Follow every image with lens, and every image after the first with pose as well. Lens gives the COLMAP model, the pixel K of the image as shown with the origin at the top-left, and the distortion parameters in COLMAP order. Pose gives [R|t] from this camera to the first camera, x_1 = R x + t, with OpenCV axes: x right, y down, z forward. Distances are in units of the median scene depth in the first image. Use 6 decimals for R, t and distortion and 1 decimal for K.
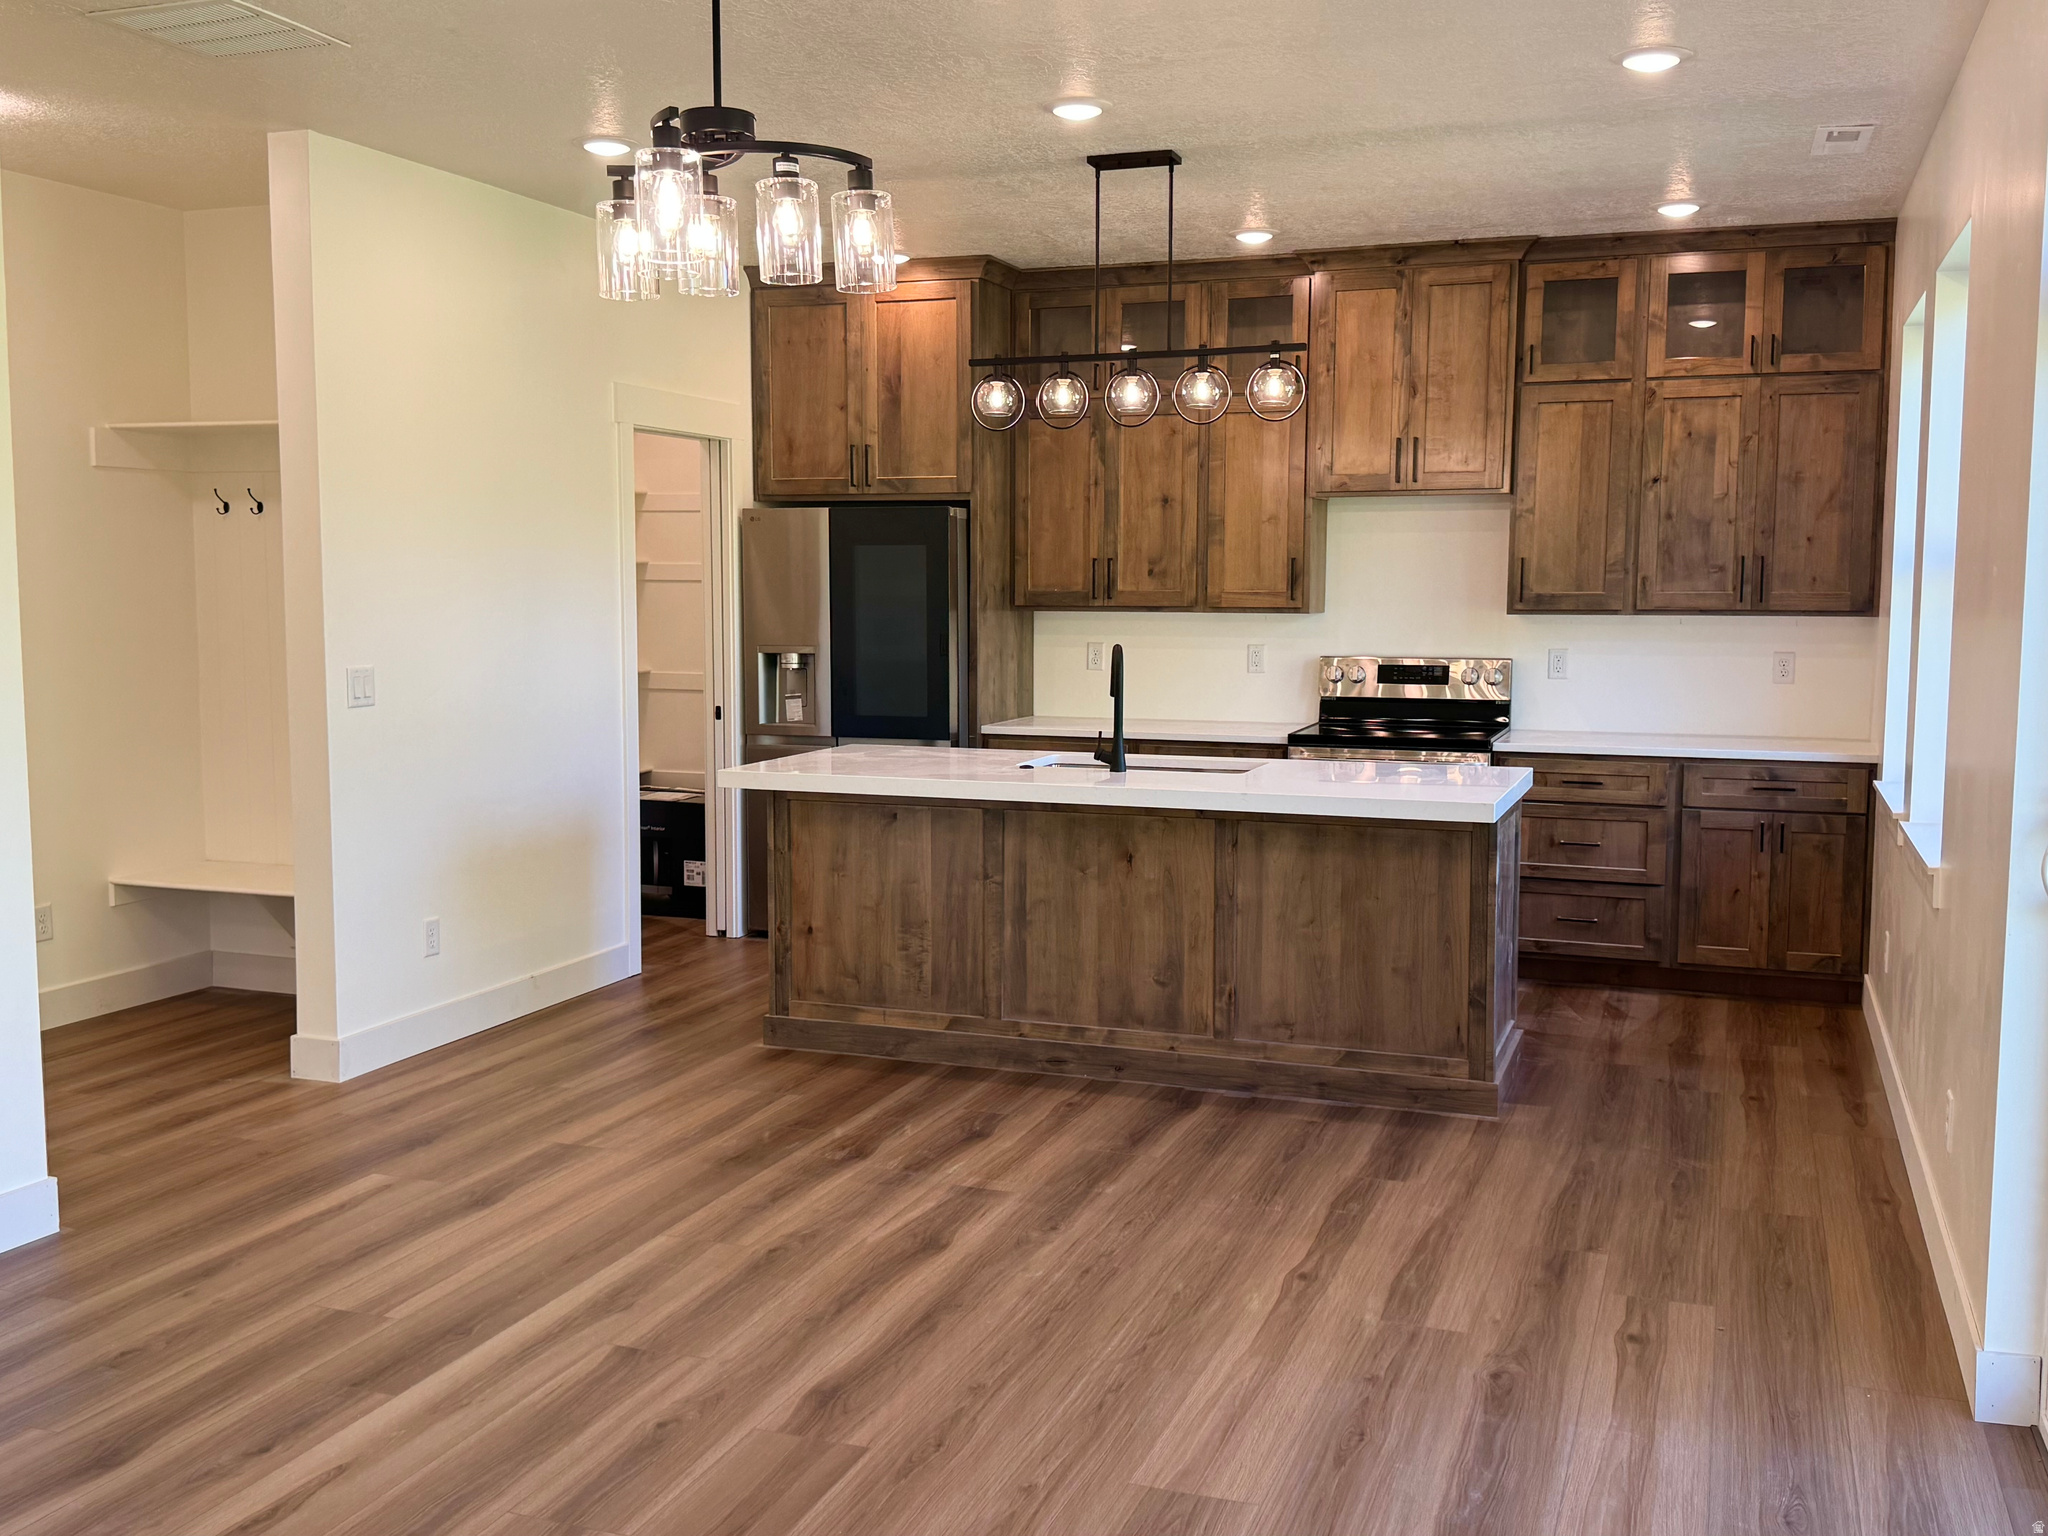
lens RADIAL K [[1950.7, 0, 1024.0], [0, 1950.7, 768.0], [0, 0, 1]] dist [0.198208, -0.466165]
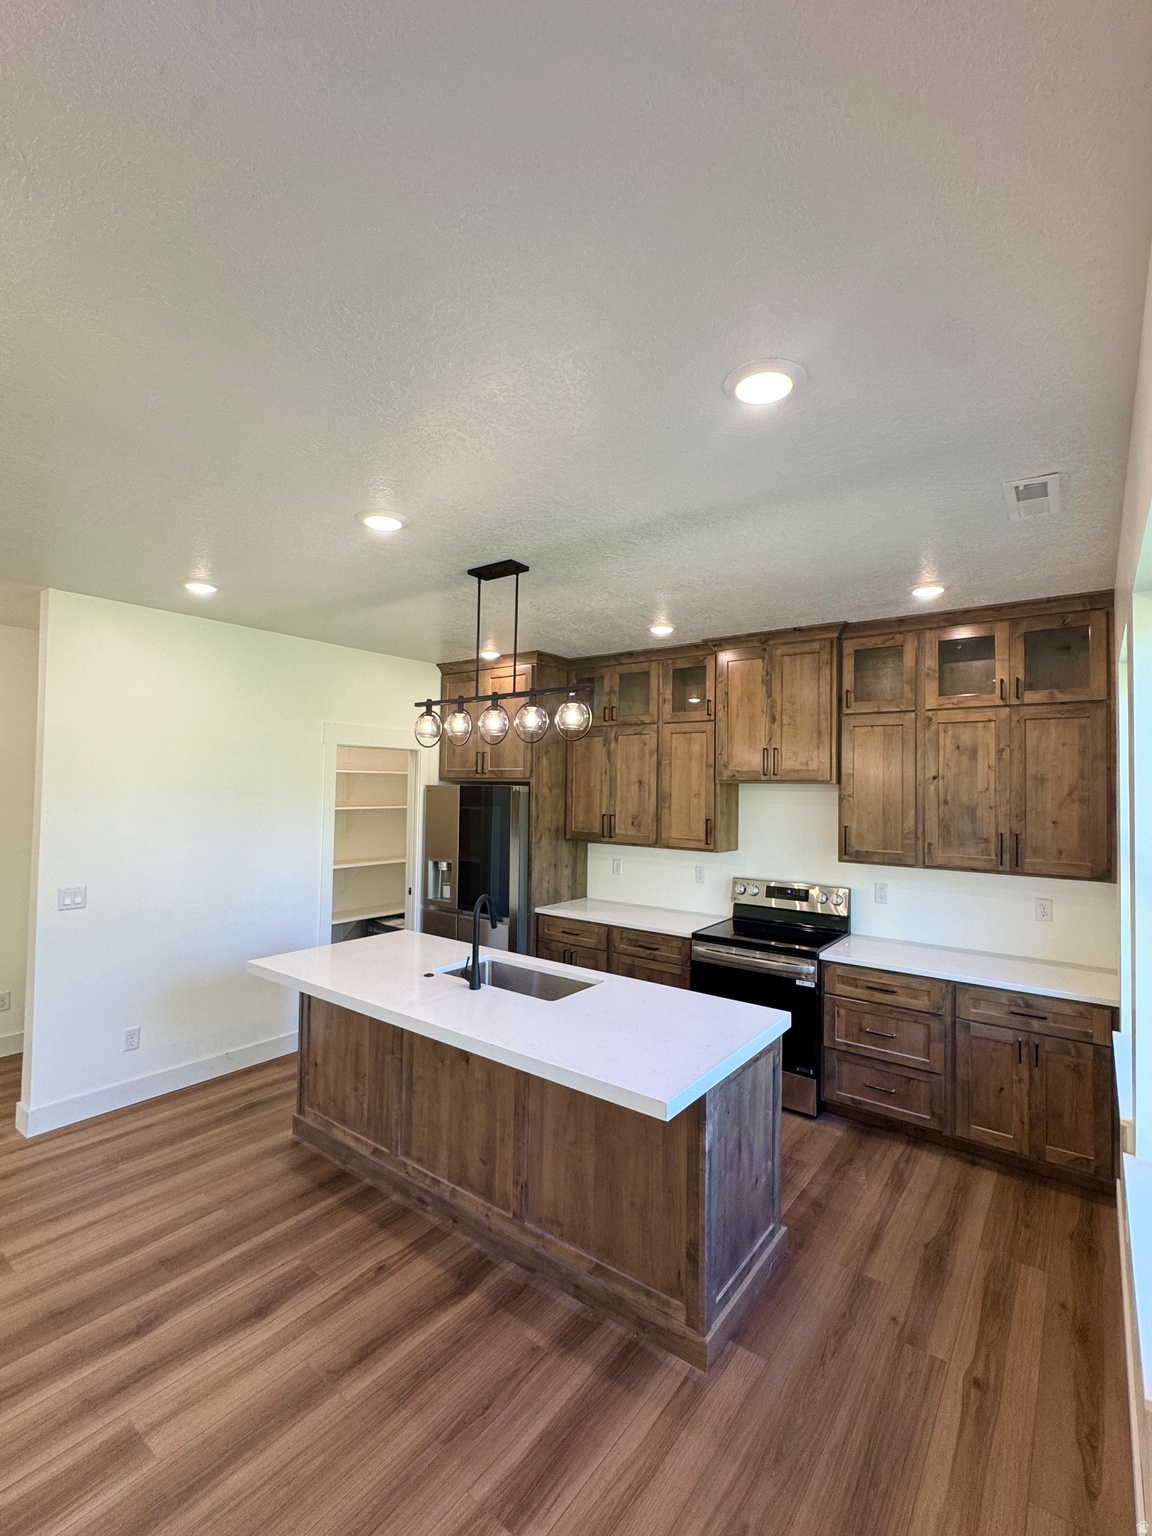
lens RADIAL K [[686.3, 0, 576.0], [0, 686.3, 768.0], [0, 0, 1]] dist [-0.003606, -0.000477]
pose [[0.955753, 0.002623, -0.294160, 0.218424], [-0.040260, 0.991718, -0.121965, -0.081487], [0.291404, 0.128411, 0.947942, 0.452001]]
